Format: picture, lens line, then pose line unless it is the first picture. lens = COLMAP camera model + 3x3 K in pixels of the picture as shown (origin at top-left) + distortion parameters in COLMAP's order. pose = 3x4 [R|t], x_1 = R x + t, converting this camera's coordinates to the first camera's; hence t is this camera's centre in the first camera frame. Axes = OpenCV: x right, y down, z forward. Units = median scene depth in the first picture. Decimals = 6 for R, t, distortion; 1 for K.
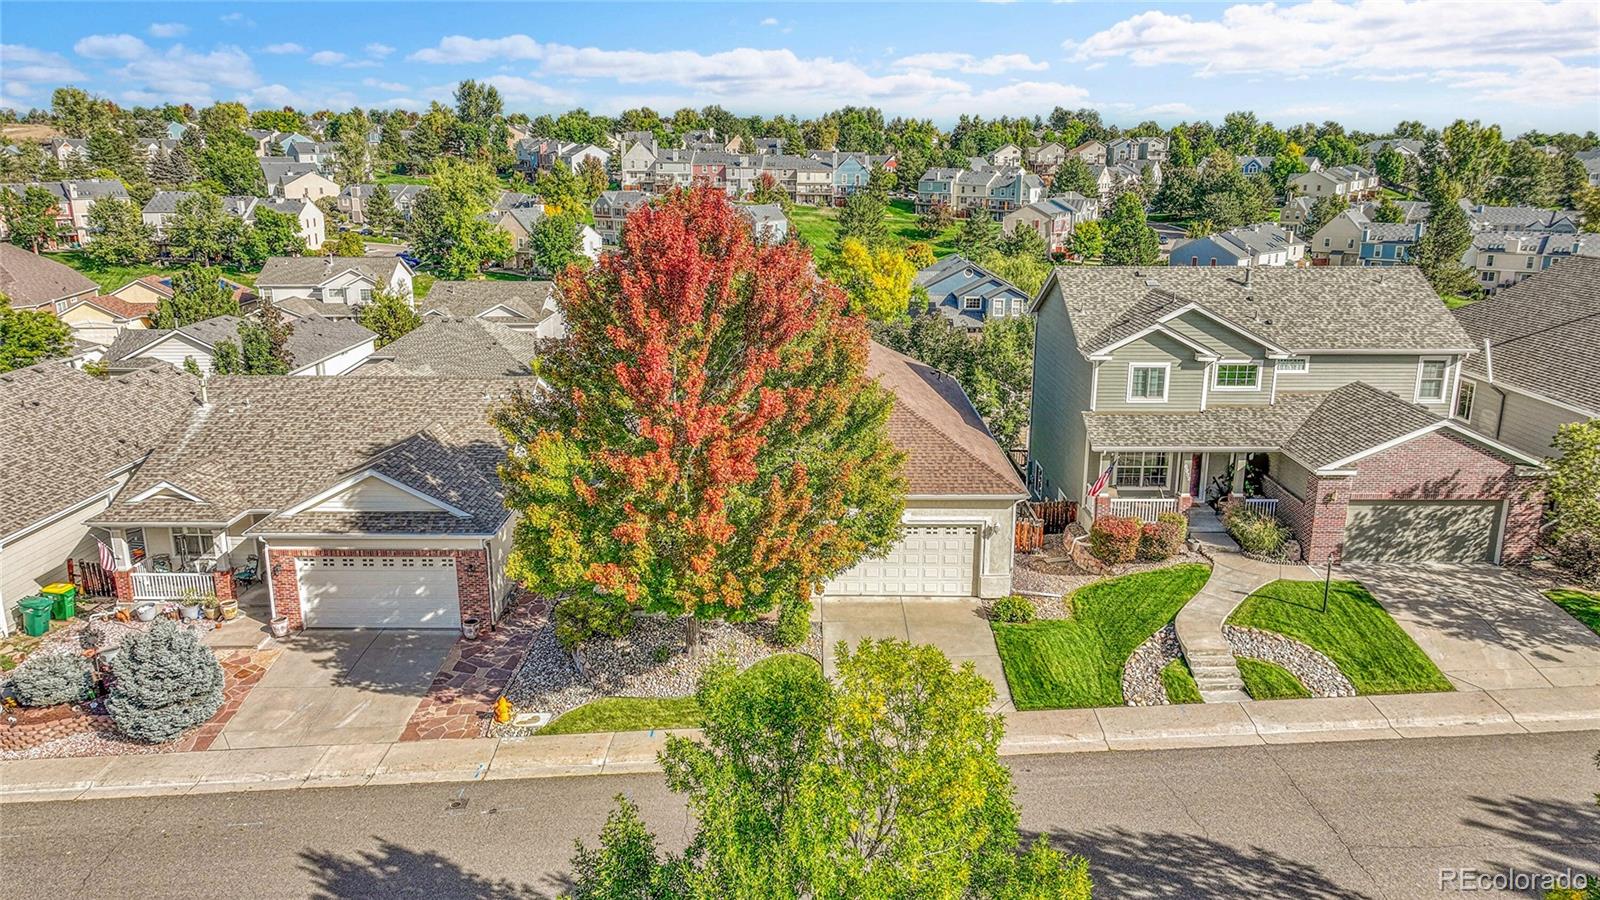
lens RADIAL K [[1126.2, 0, 800.0], [0, 1126.2, 450.0], [0, 0, 1]] dist [0.008424, 0.008623]
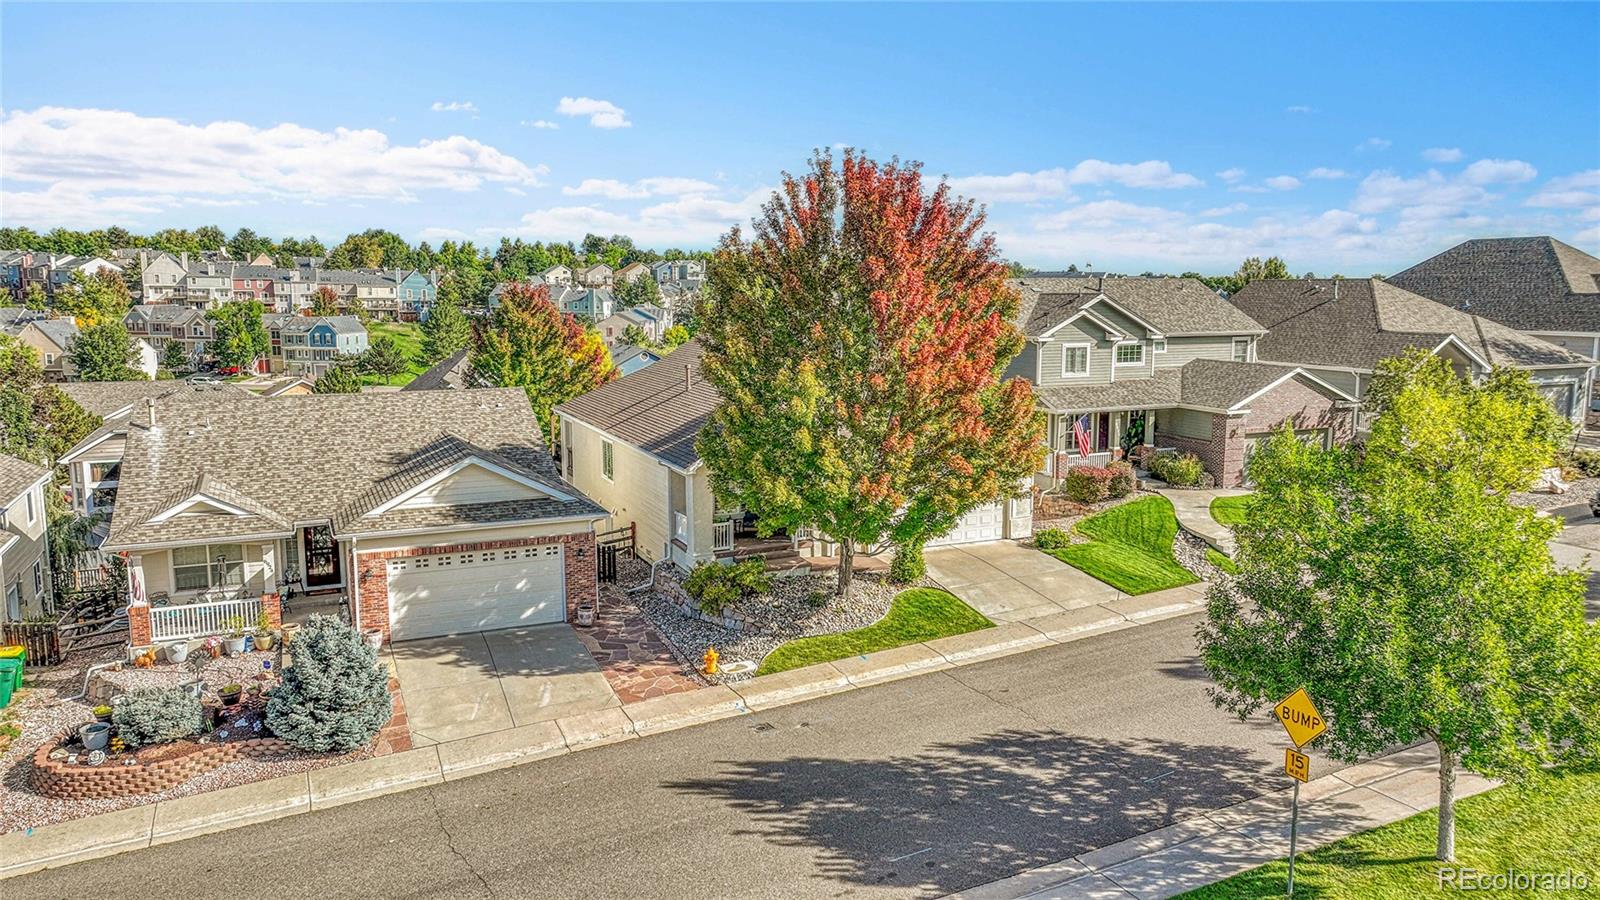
lens RADIAL K [[1126.2, 0, 800.0], [0, 1126.2, 450.0], [0, 0, 1]] dist [0.008424, 0.008623]
pose [[0.908720, -0.060821, 0.412951, -0.504994], [0.107360, 0.990099, -0.090427, 0.122774], [-0.403362, 0.126507, 0.906253, 0.034402]]
